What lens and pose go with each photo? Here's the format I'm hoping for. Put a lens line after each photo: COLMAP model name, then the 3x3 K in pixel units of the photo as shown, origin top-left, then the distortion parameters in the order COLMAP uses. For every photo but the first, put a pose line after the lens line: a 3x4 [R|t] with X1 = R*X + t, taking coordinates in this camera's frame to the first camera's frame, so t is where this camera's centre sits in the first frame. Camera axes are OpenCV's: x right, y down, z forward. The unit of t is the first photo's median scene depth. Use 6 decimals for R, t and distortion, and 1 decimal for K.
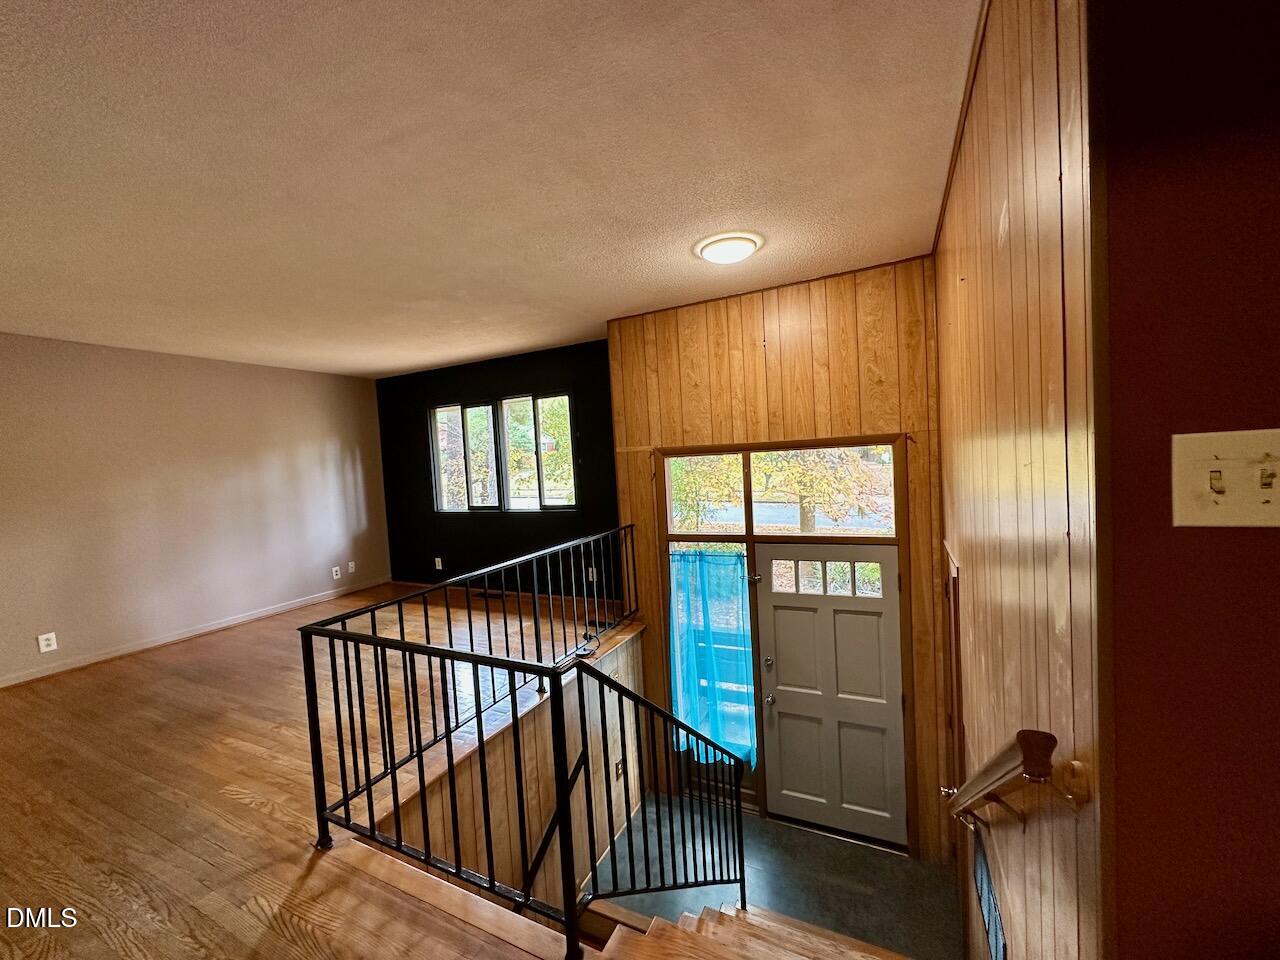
lens RADIAL K [[513.9, 0, 639.3], [0, 513.9, 486.0], [0, 0, 1]] dist [-0.001074, 0.000076]
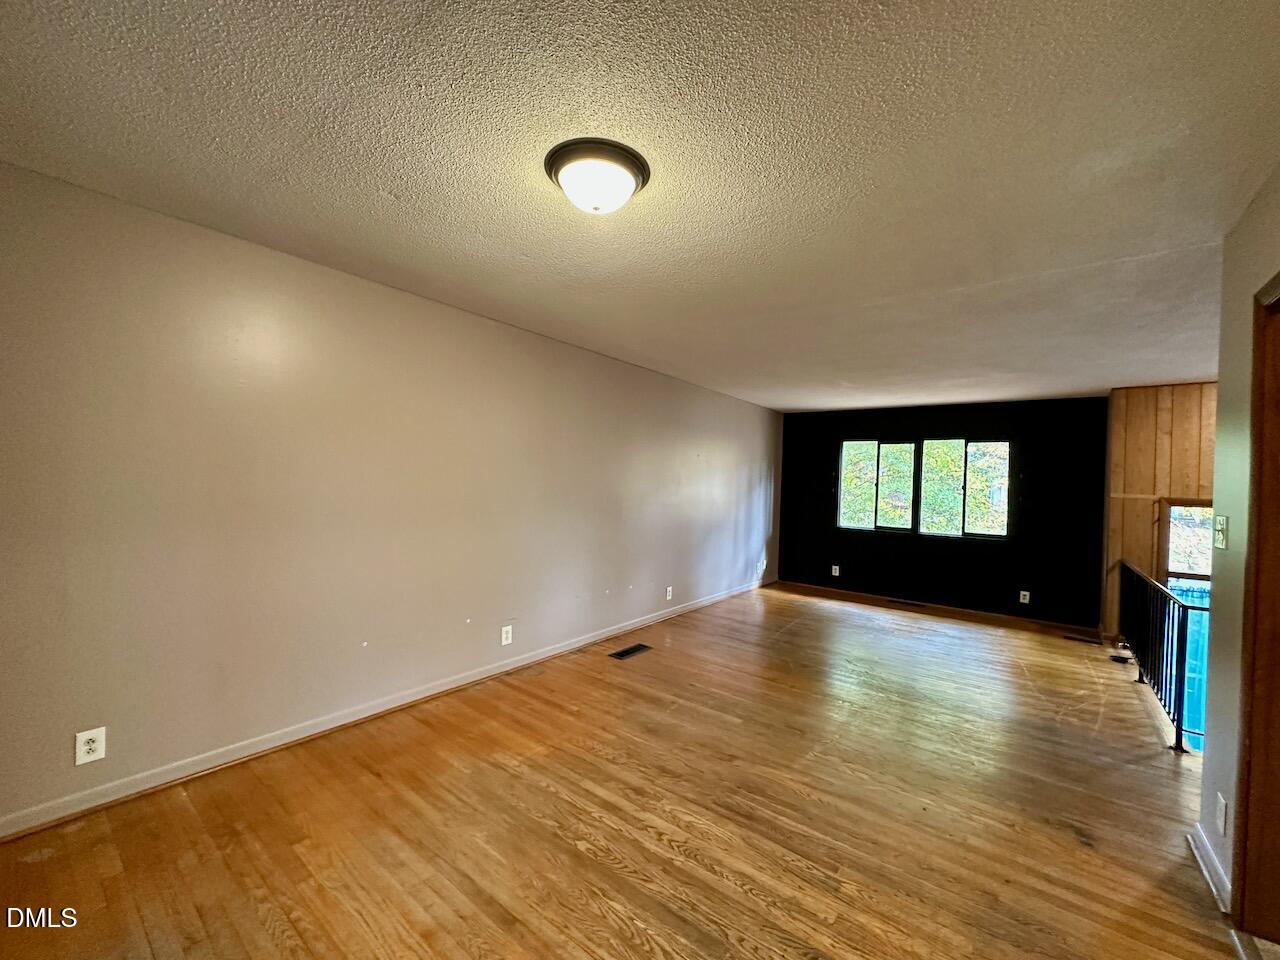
lens RADIAL K [[510.5, 0, 641.7], [0, 510.5, 483.5], [0, 0, 1]] dist [-0.000052, -0.000165]
pose [[0.977975, 0.090666, -0.188004, -0.938806], [-0.099450, 0.994324, -0.037811, 0.059031], [0.183509, 0.055675, 0.981440, -0.387532]]
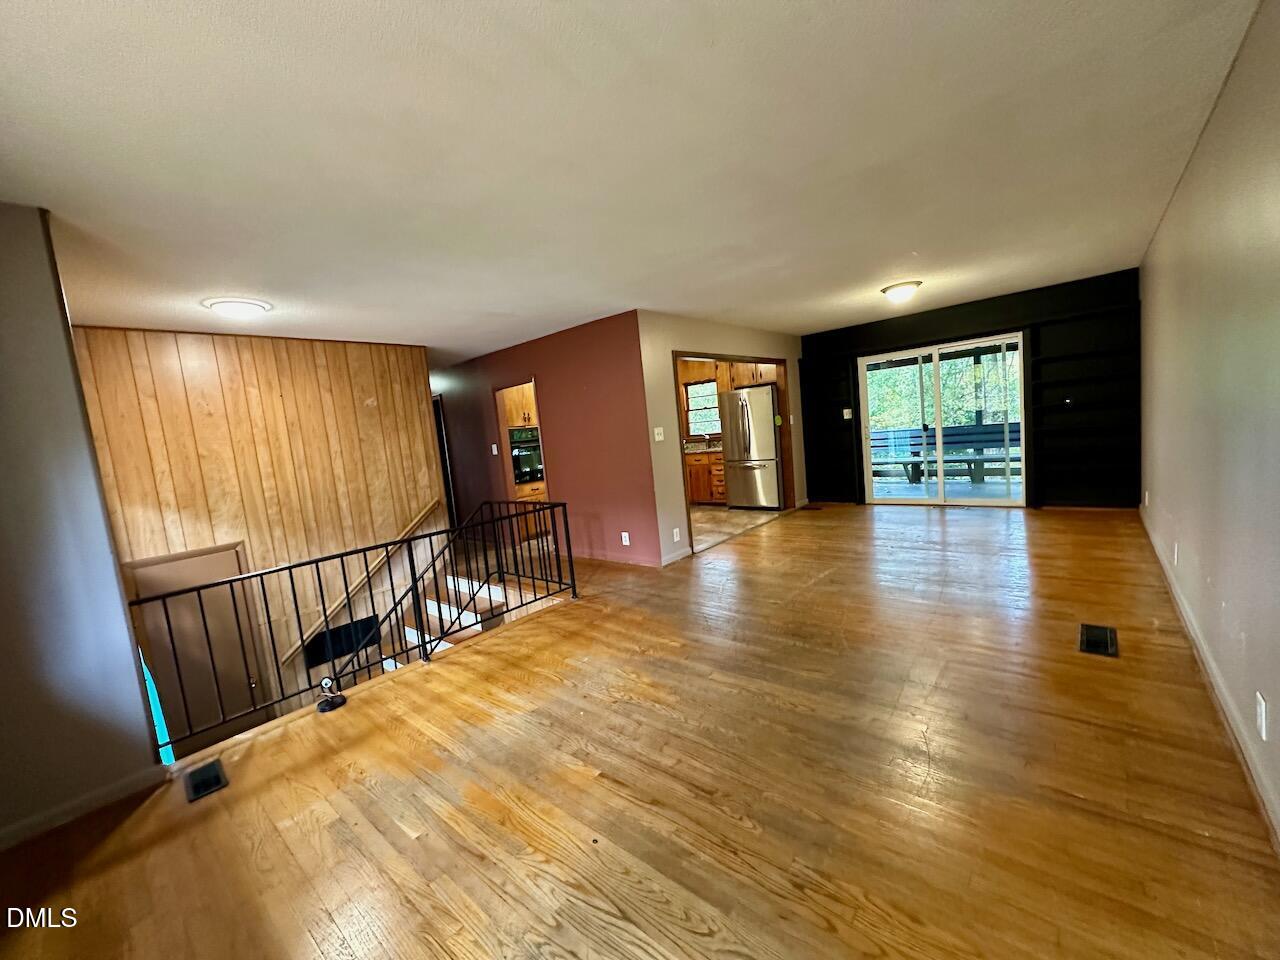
lens RADIAL K [[513.9, 0, 637.8], [0, 513.9, 479.1], [0, 0, 1]] dist [-0.001074, 0.000076]
pose [[-0.958058, 0.125928, 0.257425, -0.735807], [0.165273, 0.976638, 0.137340, -0.042829], [-0.234116, 0.174126, -0.956488, 1.449466]]
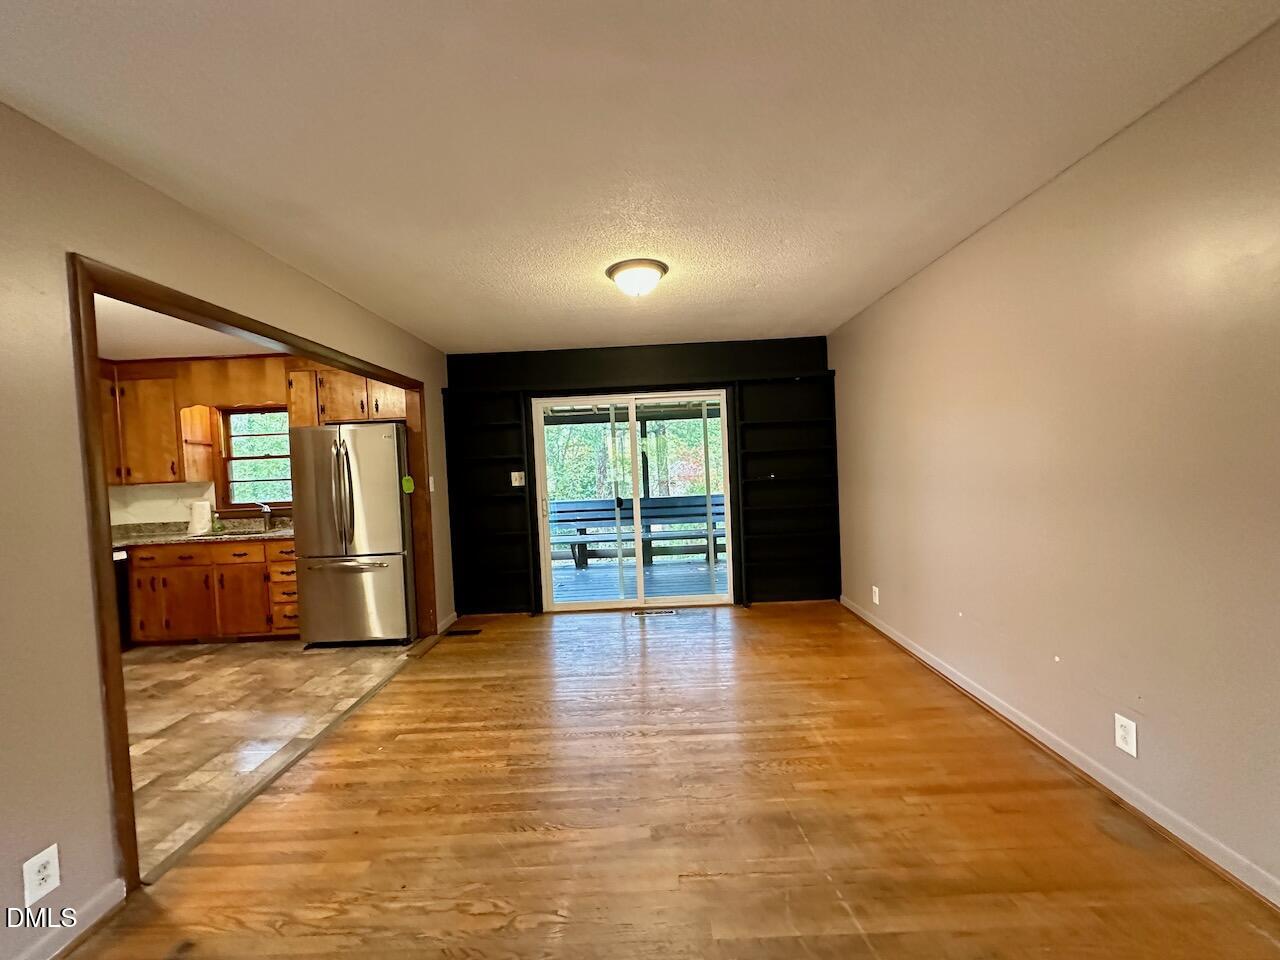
lens RADIAL K [[513.9, 0, 639.1], [0, 513.9, 484.1], [0, 0, 1]] dist [-0.001074, 0.000076]
pose [[-0.891247, 0.110523, -0.439845, -0.728804], [0.067802, 0.991422, 0.111737, 0.000531], [0.448422, 0.069763, -0.891095, 0.690554]]
